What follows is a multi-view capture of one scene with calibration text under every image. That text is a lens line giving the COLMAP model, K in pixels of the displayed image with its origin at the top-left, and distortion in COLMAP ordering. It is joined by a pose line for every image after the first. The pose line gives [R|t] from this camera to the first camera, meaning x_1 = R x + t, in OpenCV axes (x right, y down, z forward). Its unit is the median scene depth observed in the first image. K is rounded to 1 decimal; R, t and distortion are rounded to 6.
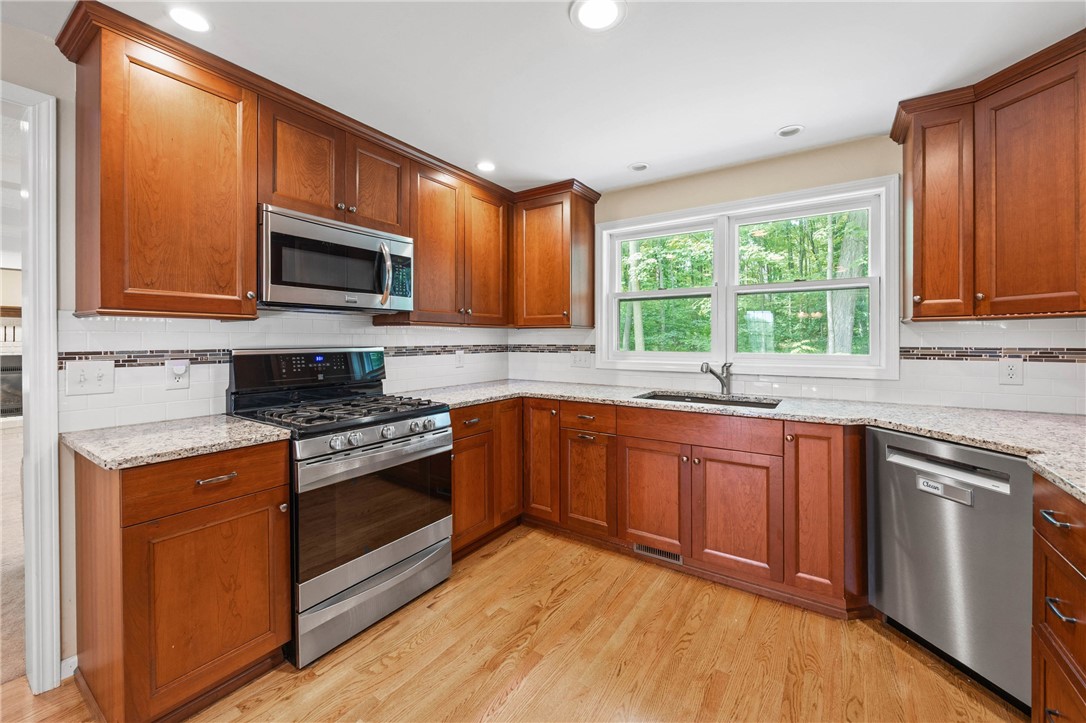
lens RADIAL K [[423.7, 0, 557.4], [0, 423.7, 340.0], [0, 0, 1]] dist [-0.012910, -0.000201]
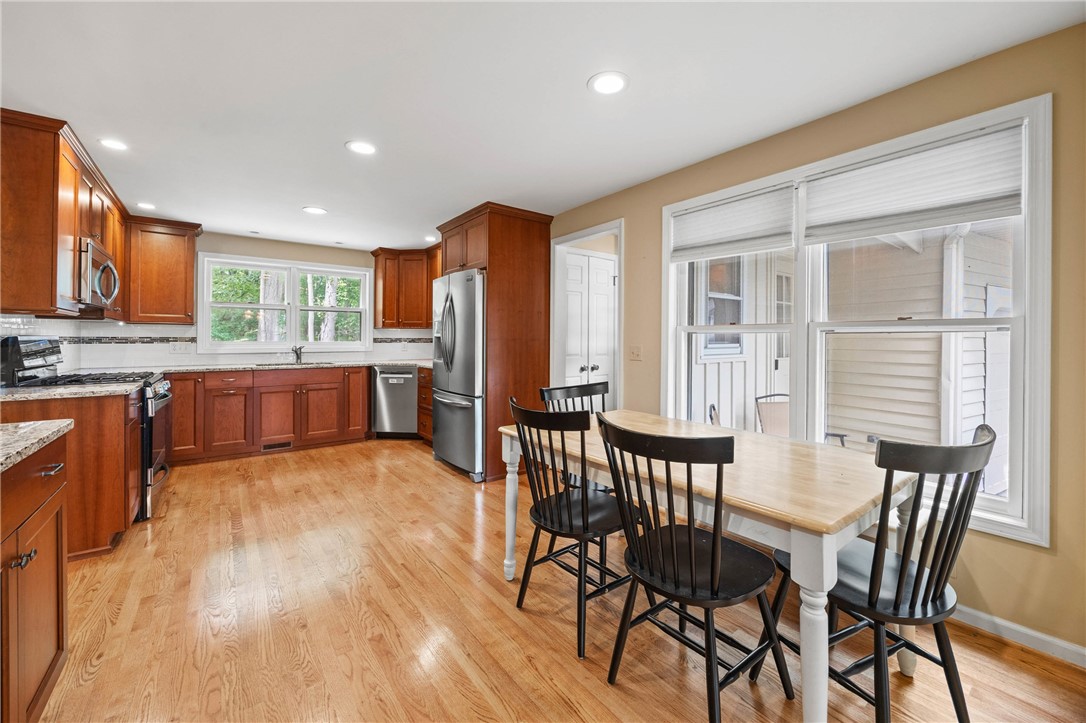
lens RADIAL K [[423.7, 0, 557.4], [0, 423.7, 340.0], [0, 0, 1]] dist [-0.012910, -0.000201]
pose [[0.306687, 0.002736, 0.951806, -1.104585], [0.001453, 0.999993, -0.003342, 0.034661], [-0.951809, 0.002408, 0.306681, -0.723521]]
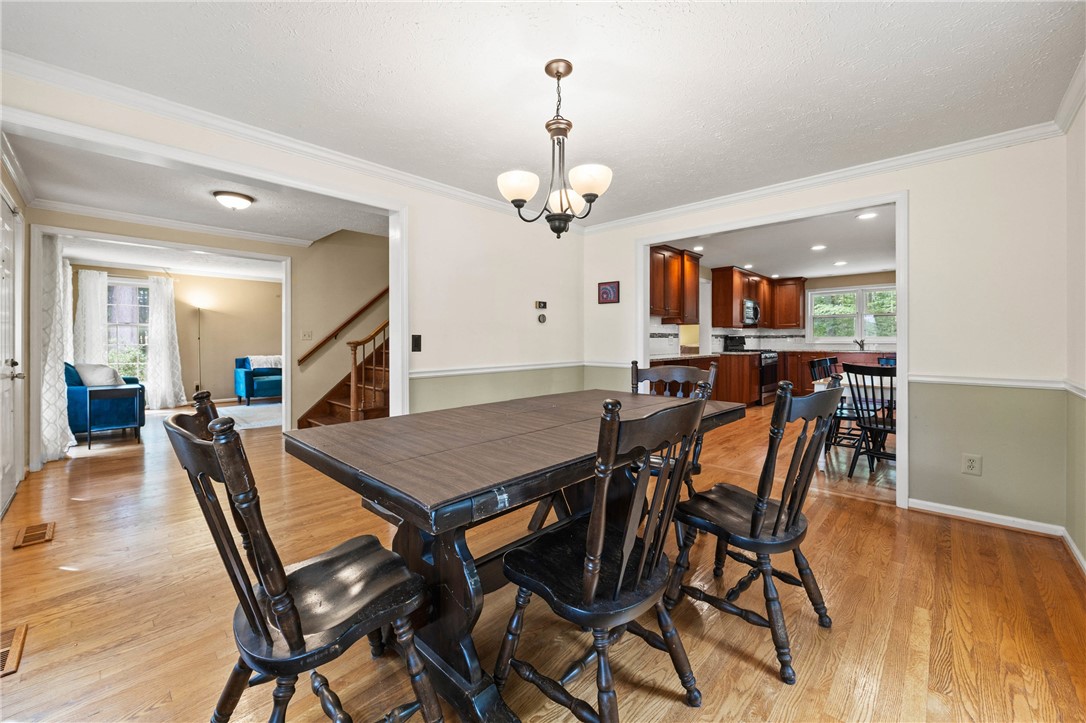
lens RADIAL K [[423.7, 0, 557.4], [0, 423.7, 340.0], [0, 0, 1]] dist [-0.012910, -0.000201]
pose [[0.985565, 0.001013, -0.169294, -1.266878], [-0.001470, 0.999996, -0.002572, 0.066761], [0.169291, 0.002784, 0.985562, -2.389357]]
